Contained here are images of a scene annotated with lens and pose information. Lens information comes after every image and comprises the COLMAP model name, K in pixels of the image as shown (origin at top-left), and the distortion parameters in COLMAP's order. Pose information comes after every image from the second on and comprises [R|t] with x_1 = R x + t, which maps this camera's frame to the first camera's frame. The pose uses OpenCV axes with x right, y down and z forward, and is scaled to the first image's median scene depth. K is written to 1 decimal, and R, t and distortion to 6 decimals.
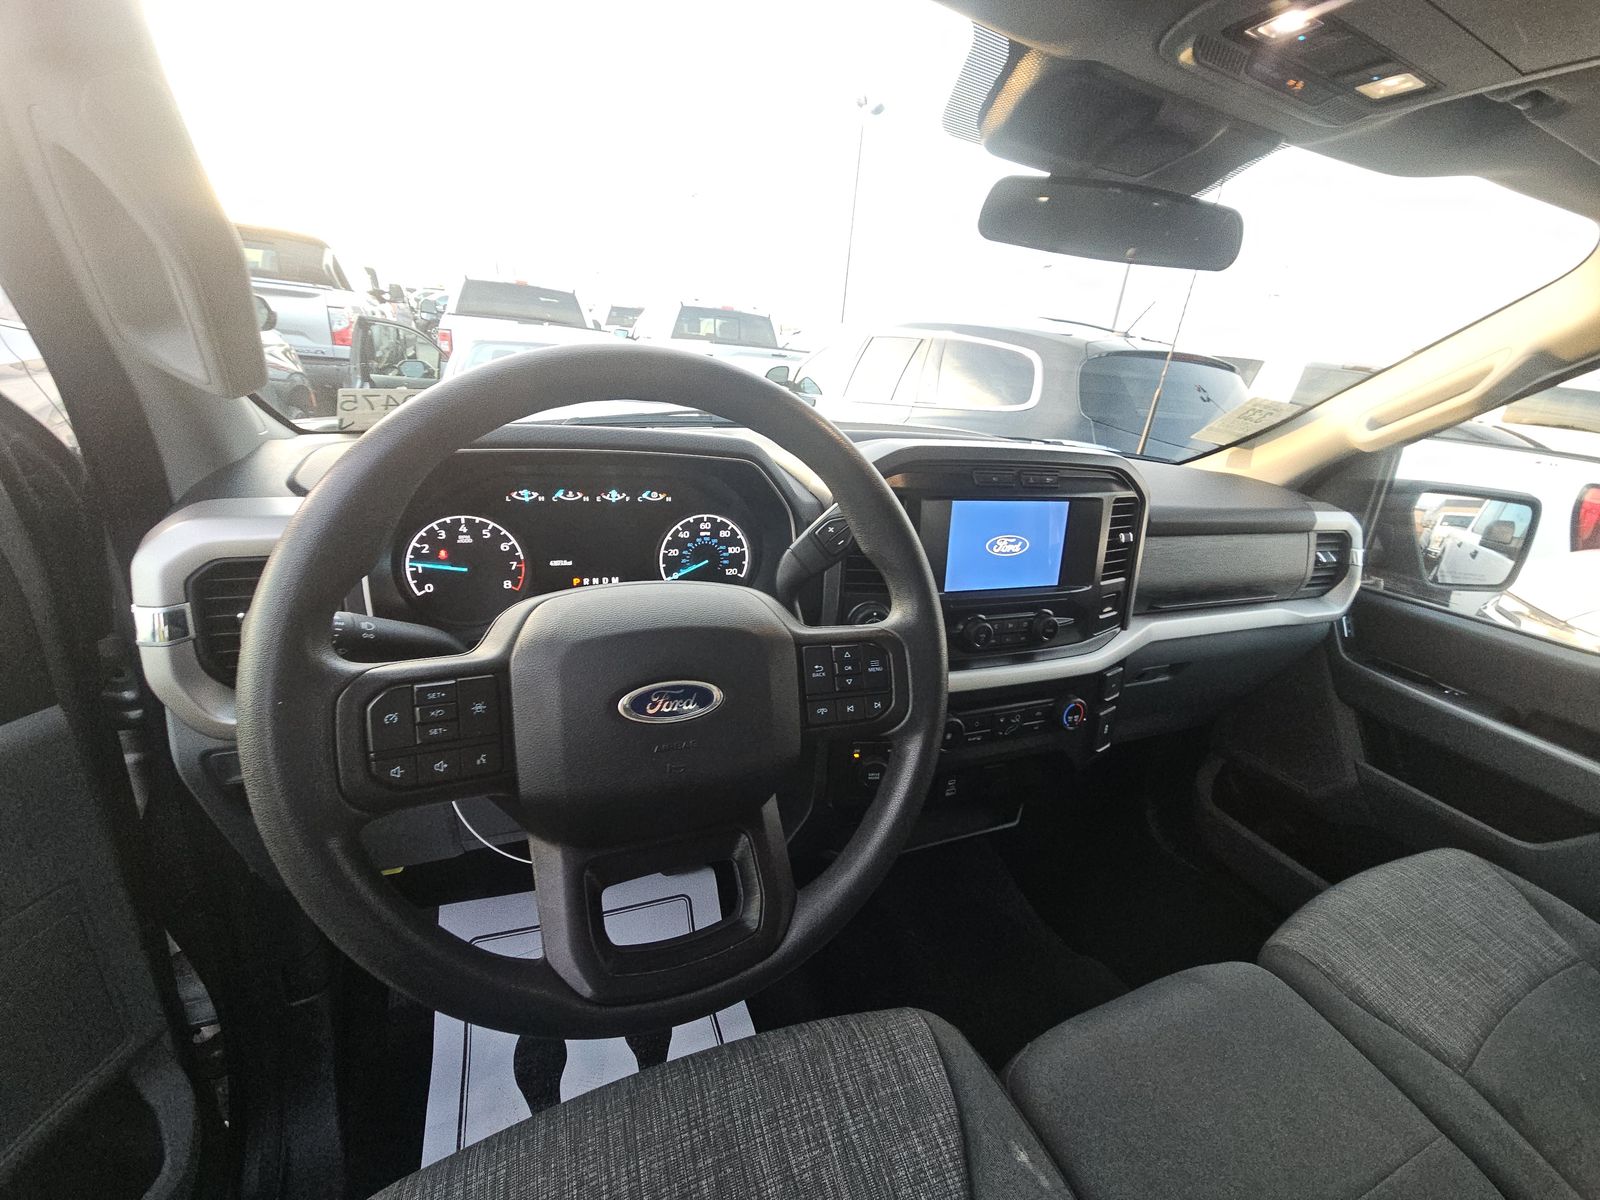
lens RADIAL K [[642.3, 0, 801.0], [0, 642.3, 607.4], [0, 0, 1]] dist [-0.000633, -0.007323]
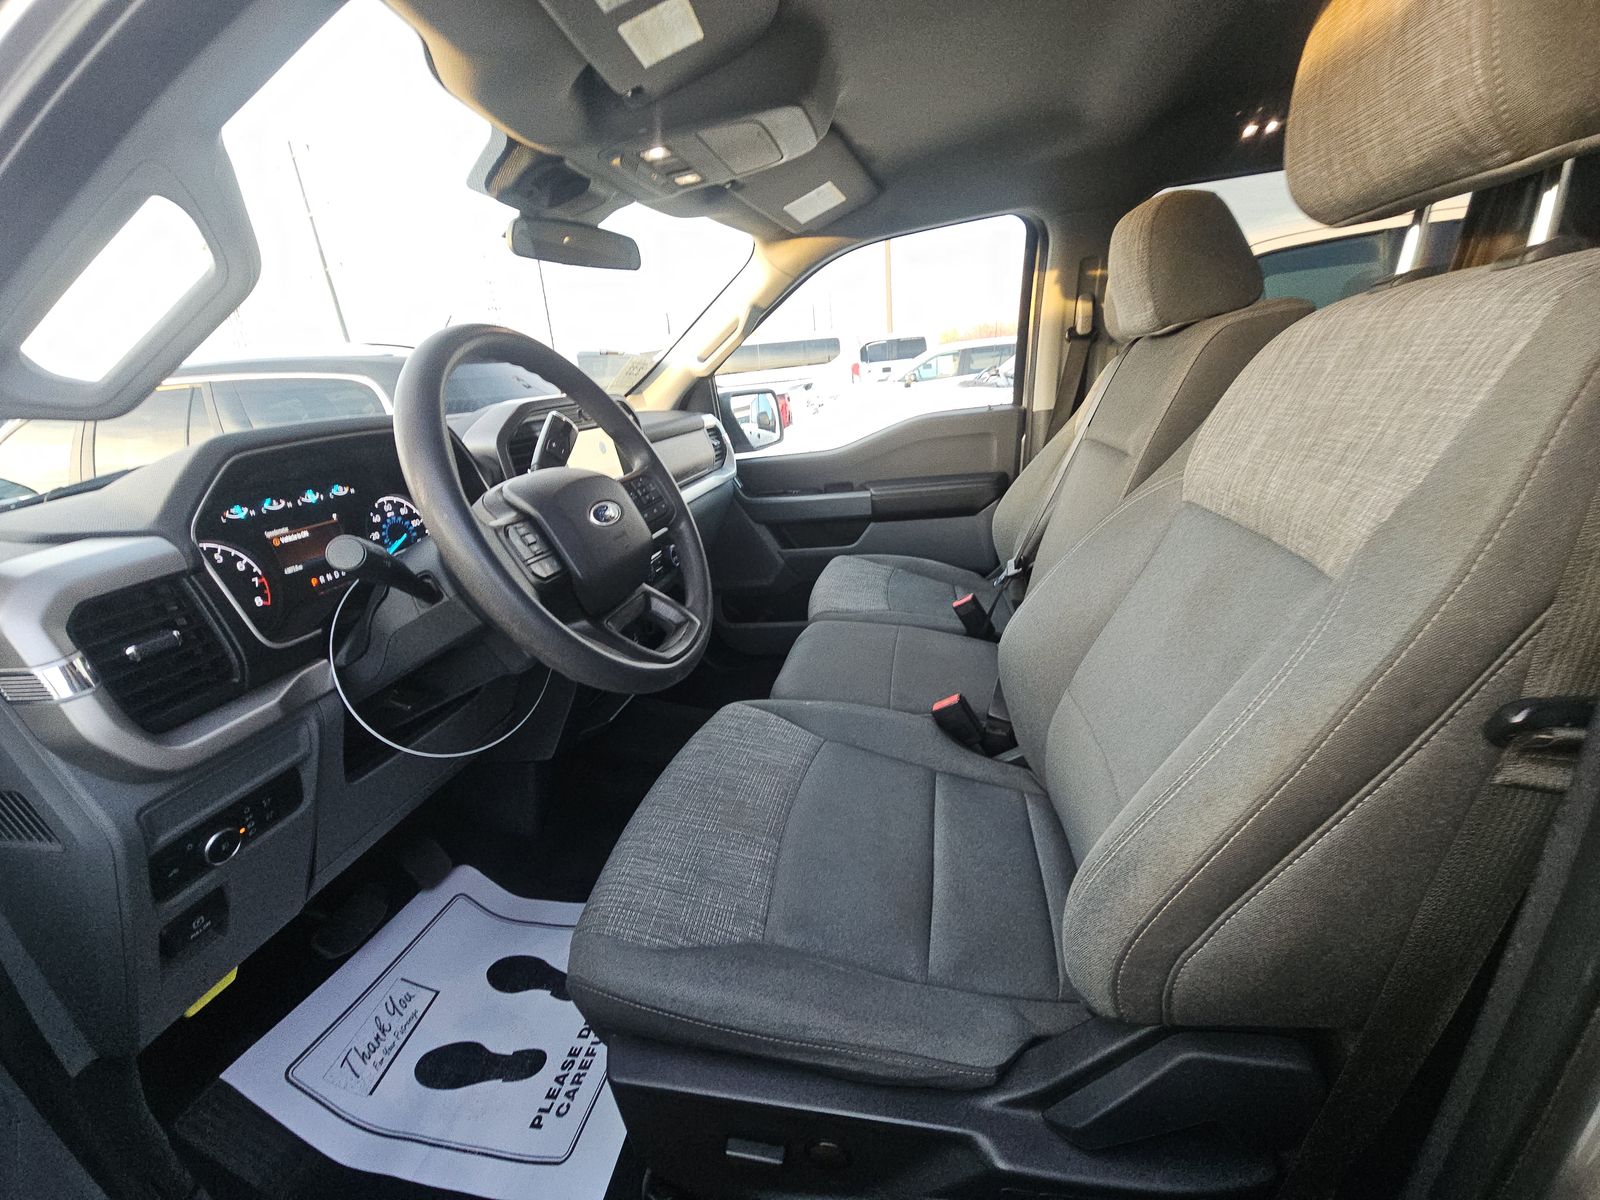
lens RADIAL K [[642.3, 0, 801.0], [0, 642.3, 607.4], [0, 0, 1]] dist [-0.000633, -0.007323]
pose [[0.549975, -0.414749, 0.724921, -0.690610], [0.432176, 0.884063, 0.177920, 0.156248], [-0.714668, 0.215442, 0.665458, -0.272648]]
